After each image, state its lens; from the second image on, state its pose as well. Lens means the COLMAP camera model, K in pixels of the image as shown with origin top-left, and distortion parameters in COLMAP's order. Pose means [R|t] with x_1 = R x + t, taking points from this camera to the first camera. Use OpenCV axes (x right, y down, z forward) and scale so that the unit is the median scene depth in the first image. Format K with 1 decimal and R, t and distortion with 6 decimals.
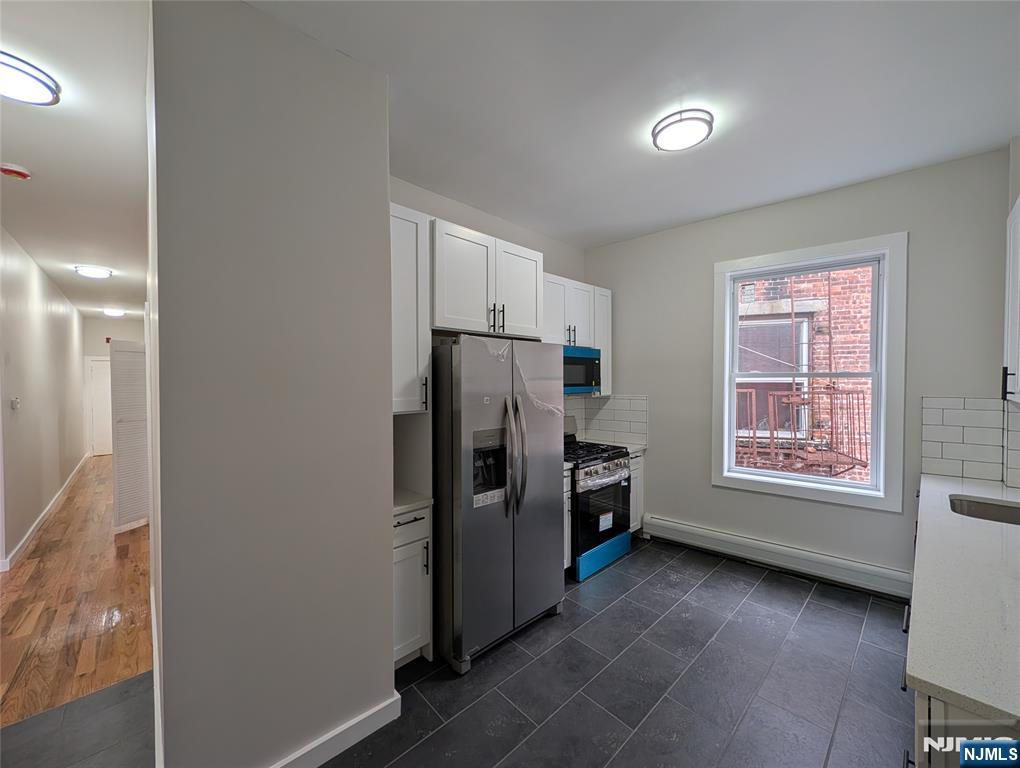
lens RADIAL K [[391.9, 0, 508.5], [0, 391.9, 384.6], [0, 0, 1]] dist [0.001195, 0.000303]
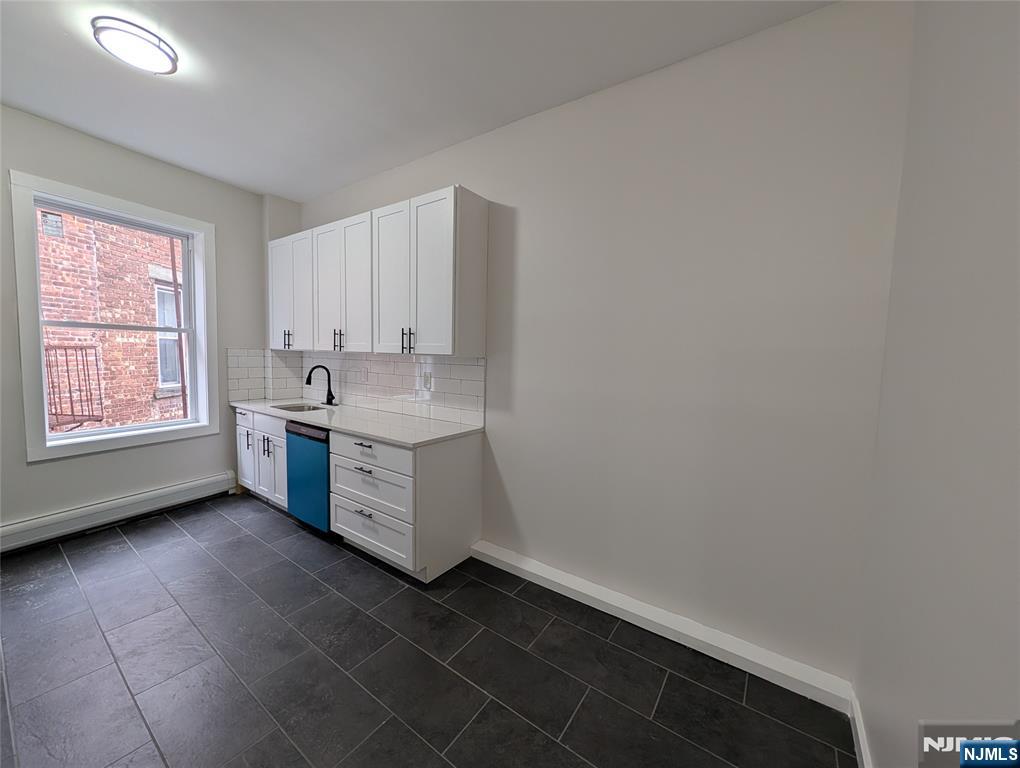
lens RADIAL K [[391.9, 0, 508.5], [0, 391.9, 384.6], [0, 0, 1]] dist [0.001195, 0.000303]
pose [[-0.200978, -0.082763, 0.976093, -0.264809], [-0.011408, 0.996555, 0.082149, 0.016304], [-0.979529, 0.005375, -0.201230, 0.138637]]
